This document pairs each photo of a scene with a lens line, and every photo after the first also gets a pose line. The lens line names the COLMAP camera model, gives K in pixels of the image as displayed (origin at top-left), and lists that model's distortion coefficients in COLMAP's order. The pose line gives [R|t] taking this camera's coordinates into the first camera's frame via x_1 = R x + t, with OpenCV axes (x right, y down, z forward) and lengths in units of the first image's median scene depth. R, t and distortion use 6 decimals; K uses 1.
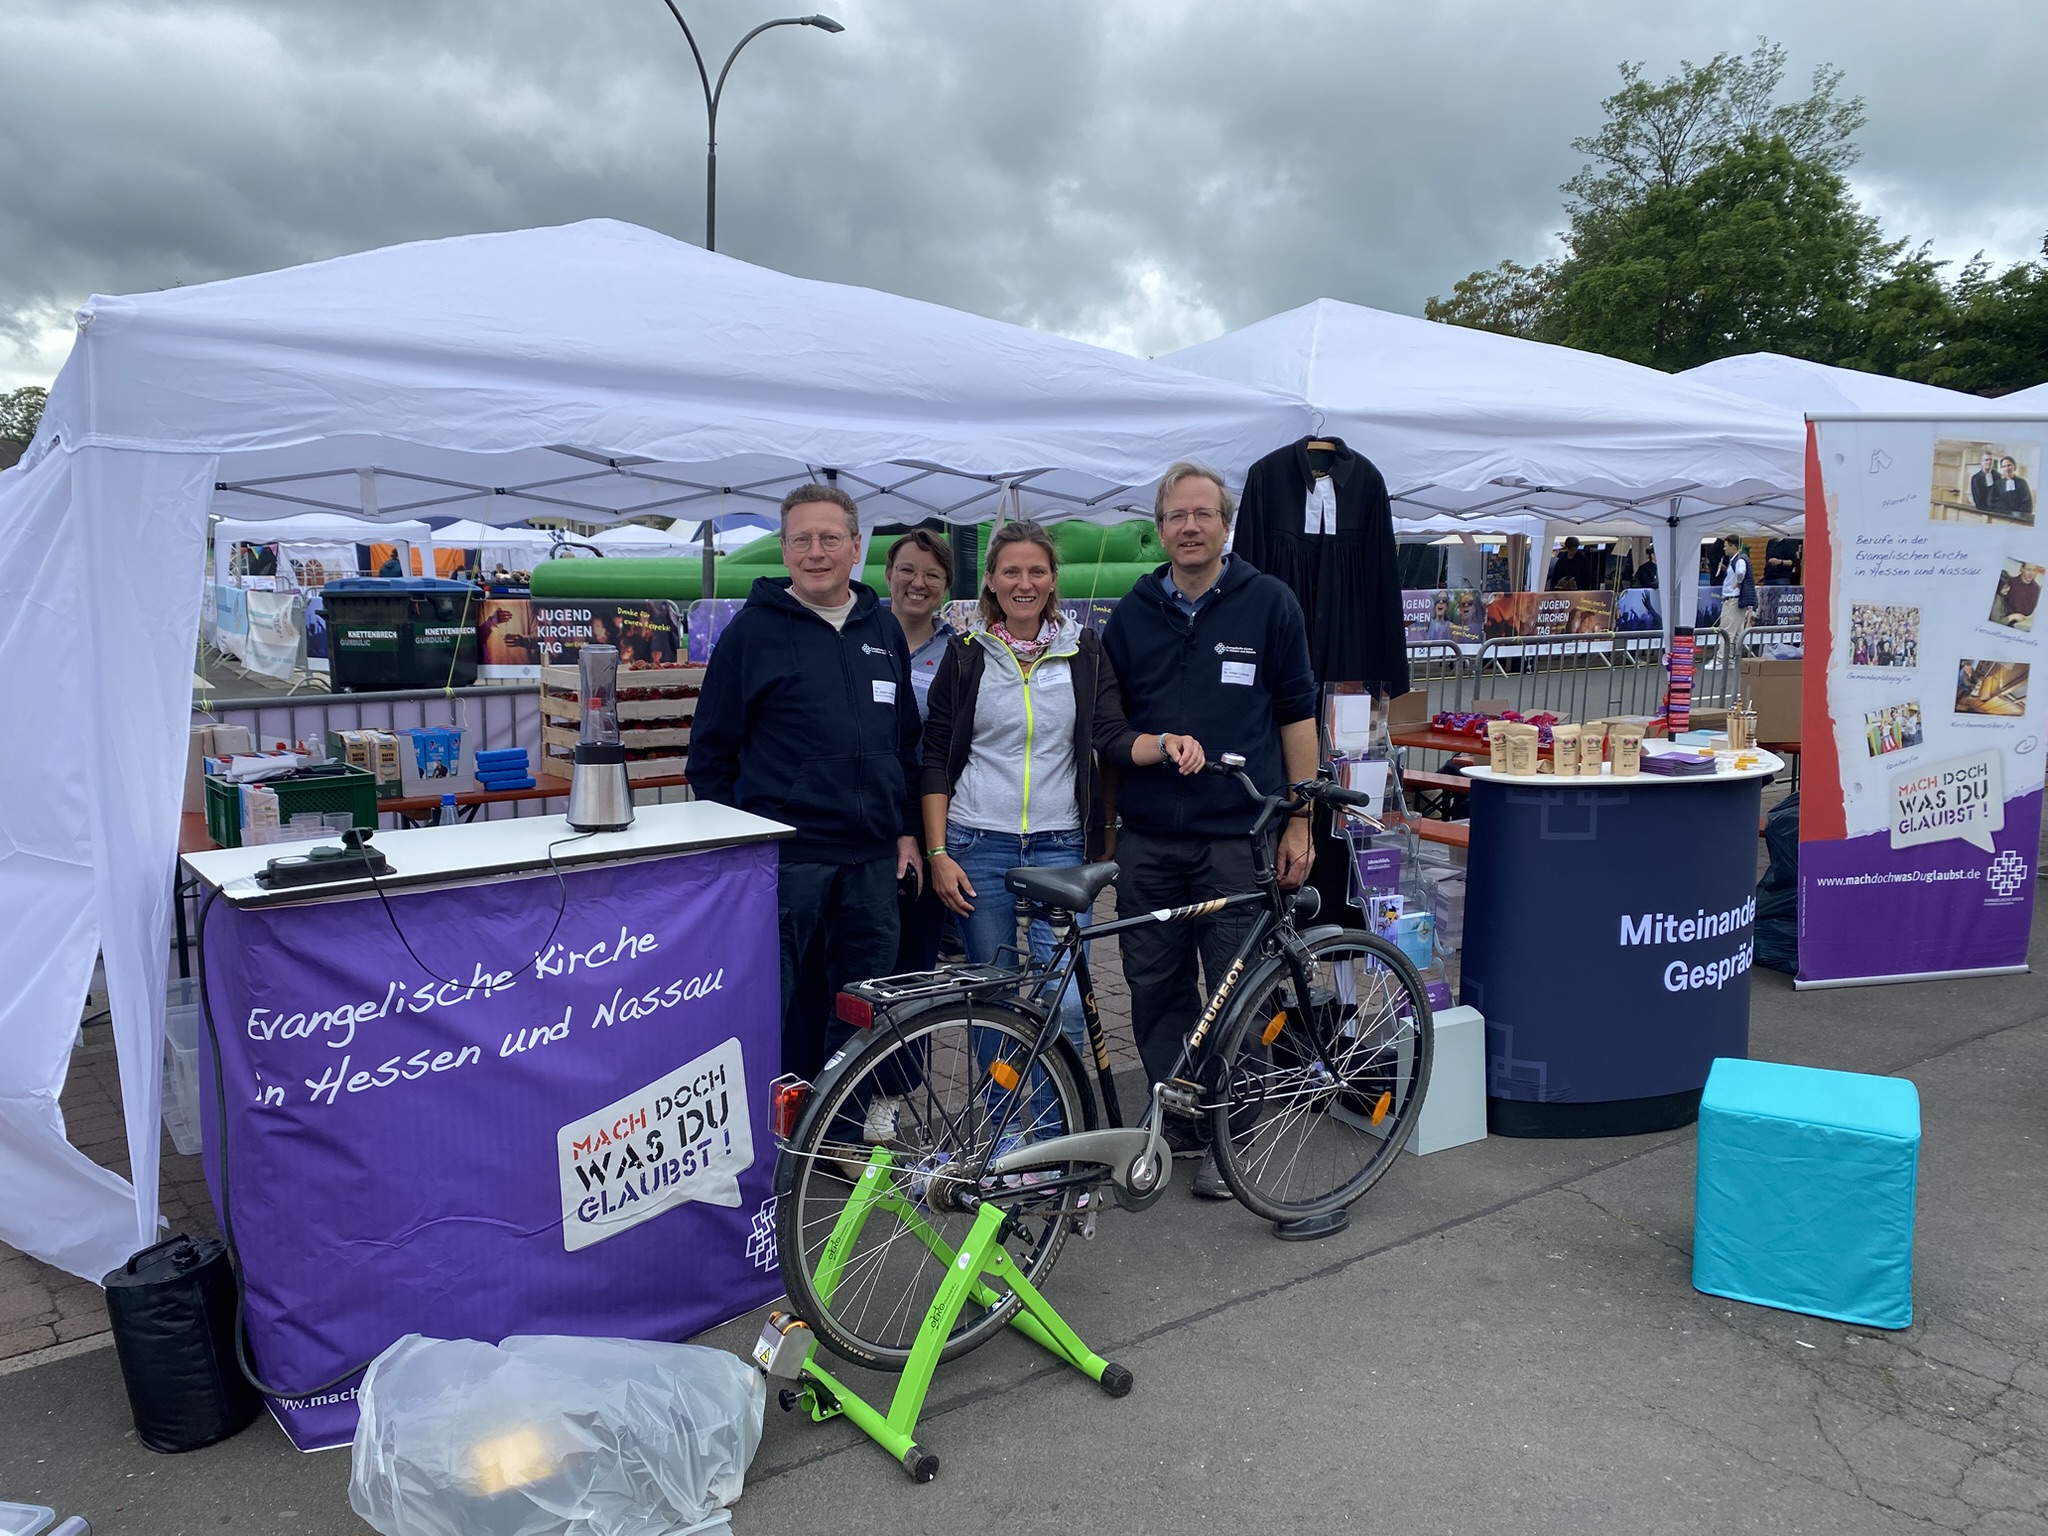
lens RADIAL K [[1541.6, 0, 997.5], [0, 1541.6, 755.6], [0, 0, 1]] dist [0.041453, -0.037946]
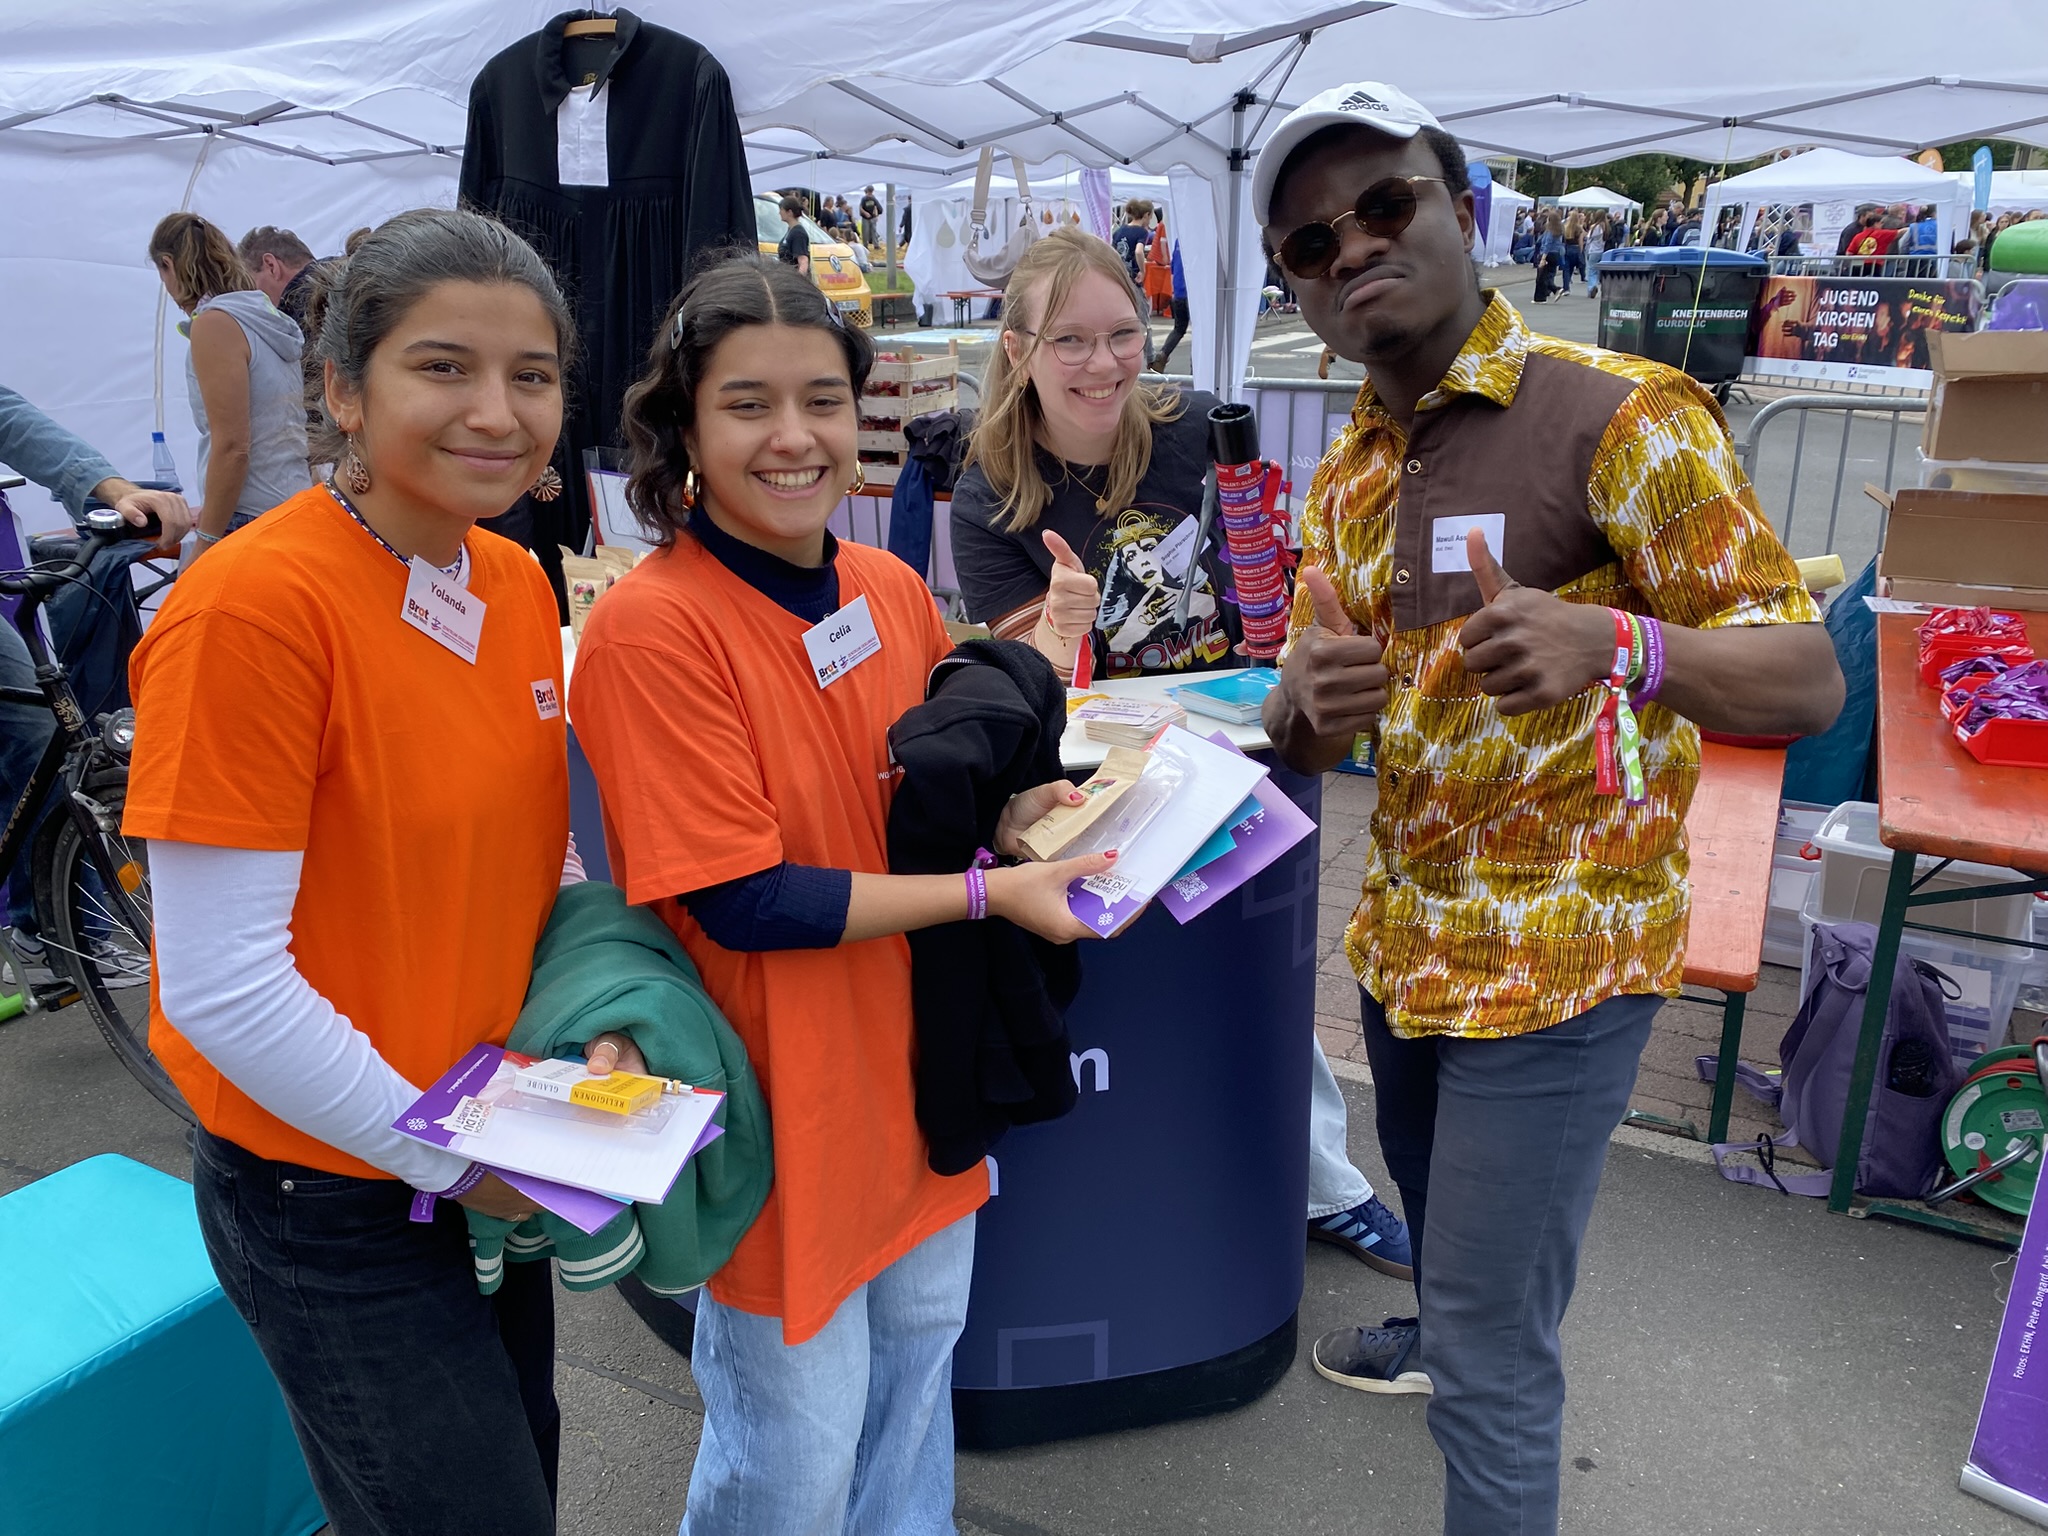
lens RADIAL K [[1541.6, 0, 1038.0], [0, 1541.6, 770.6], [0, 0, 1]] dist [0.041453, -0.037946]
pose [[0.518527, 0.280900, -0.807604, 1.191384], [-0.104941, 0.958265, 0.265925, -0.147842], [0.848597, -0.053139, 0.526364, 1.152781]]
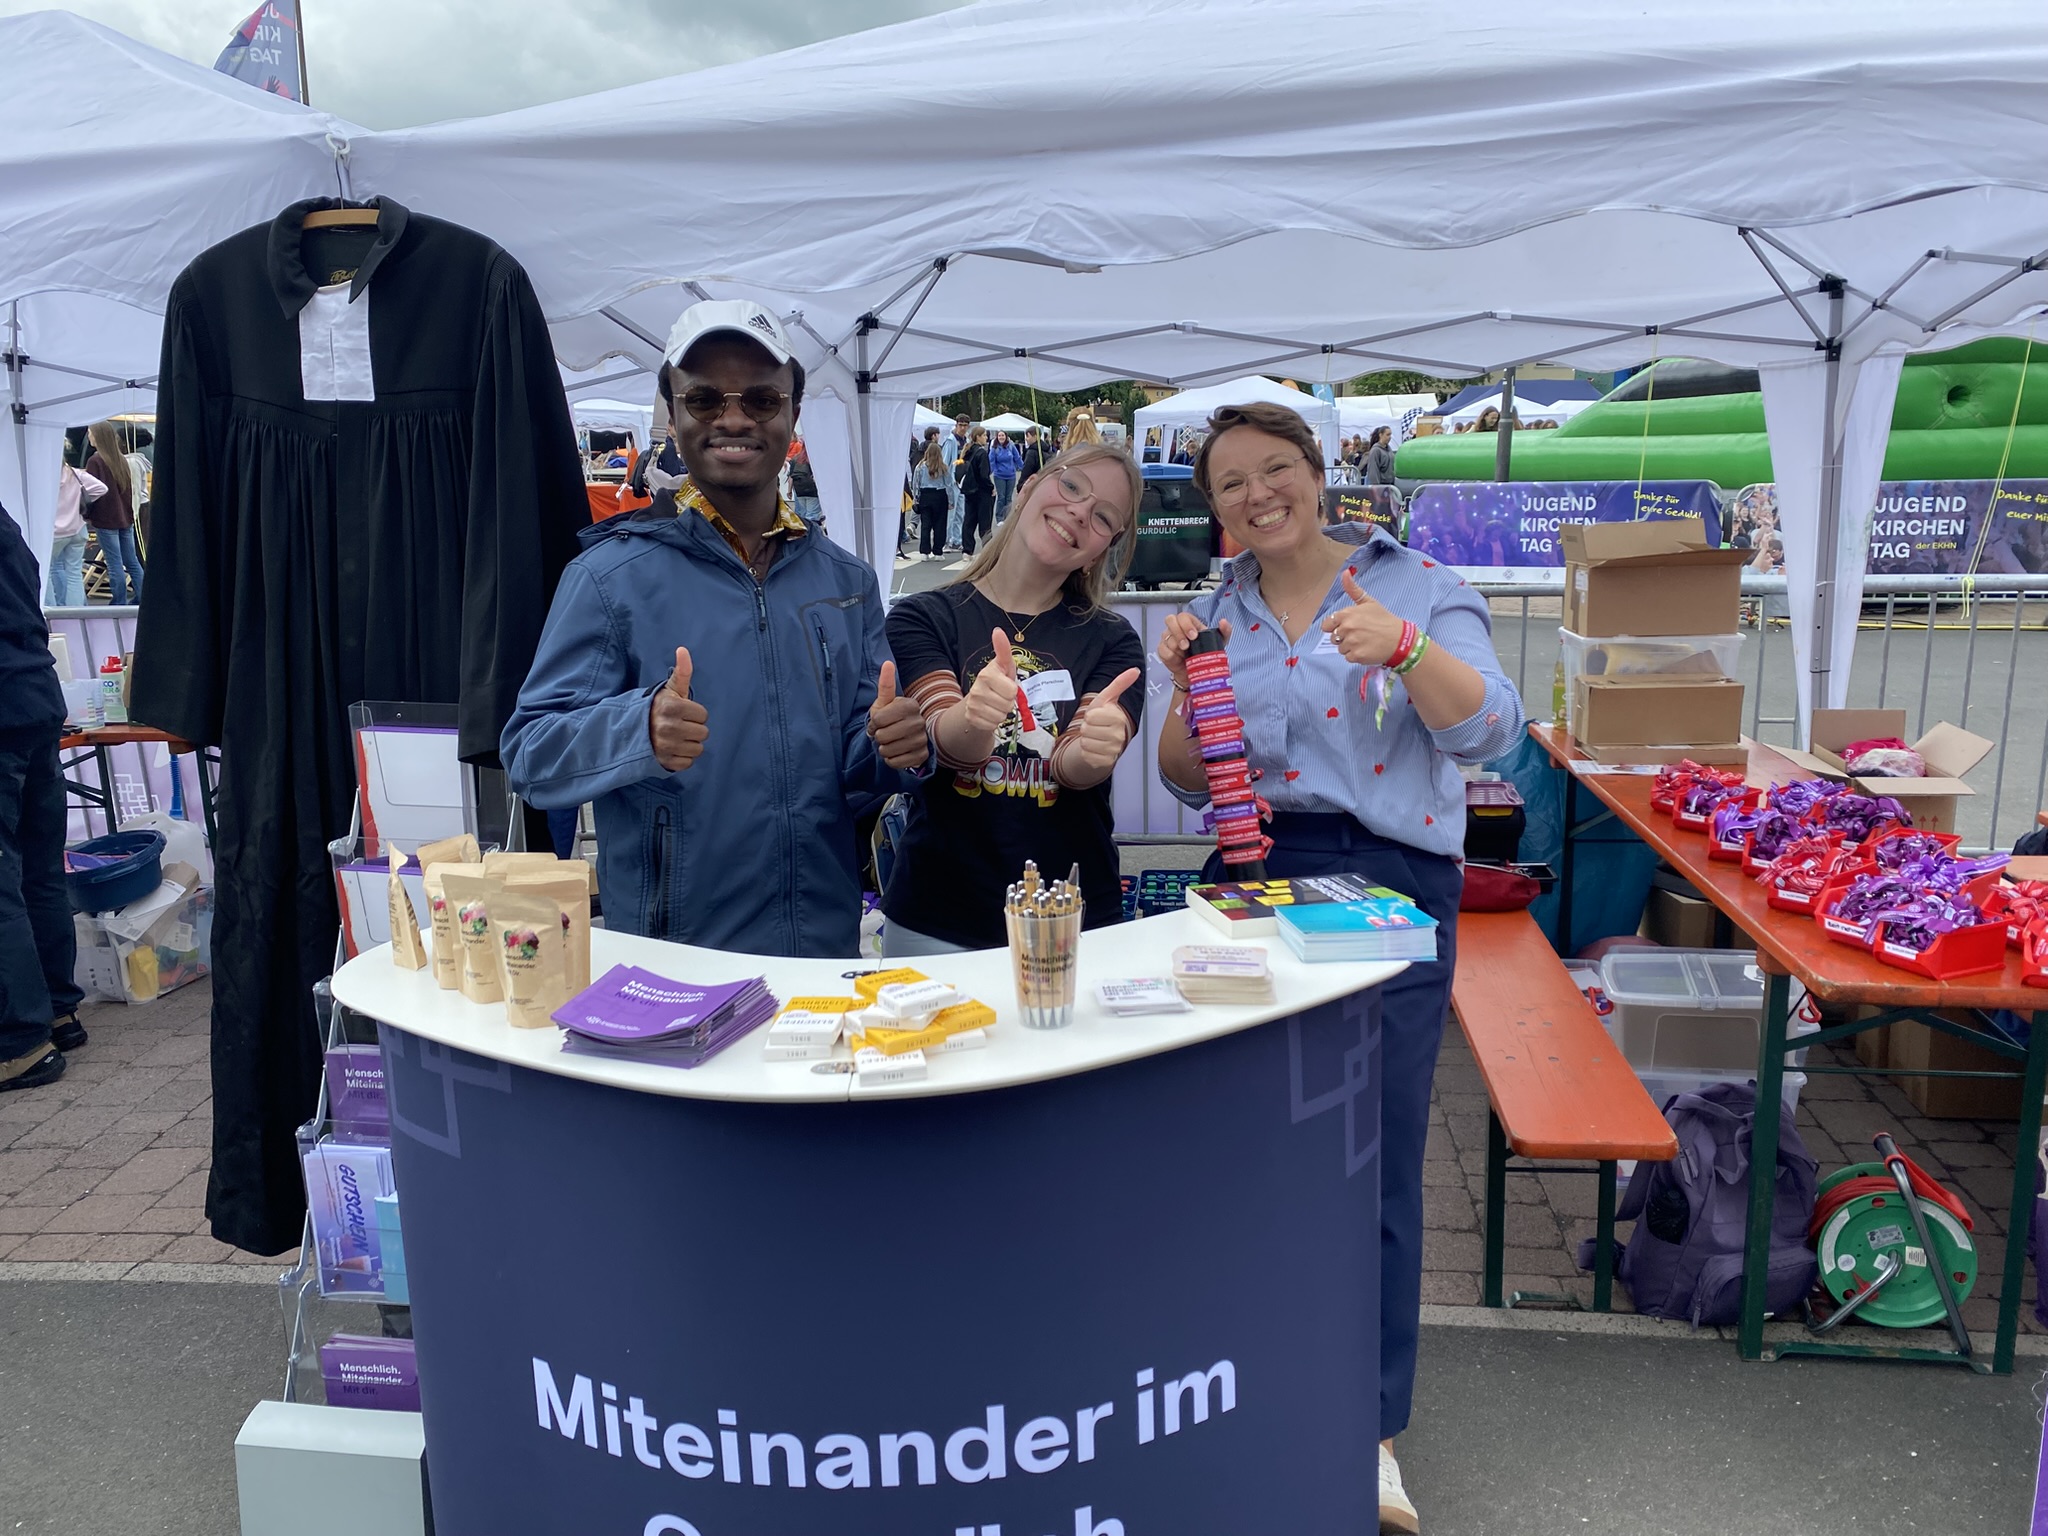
lens RADIAL K [[1541.6, 0, 1039.9], [0, 1541.6, 781.2], [0, 0, 1]] dist [0.041453, -0.037946]
pose [[0.777591, 0.119364, -0.617337, 0.989599], [-0.061215, 0.991523, 0.114609, -0.132024], [0.625784, -0.051329, 0.778306, 1.050280]]
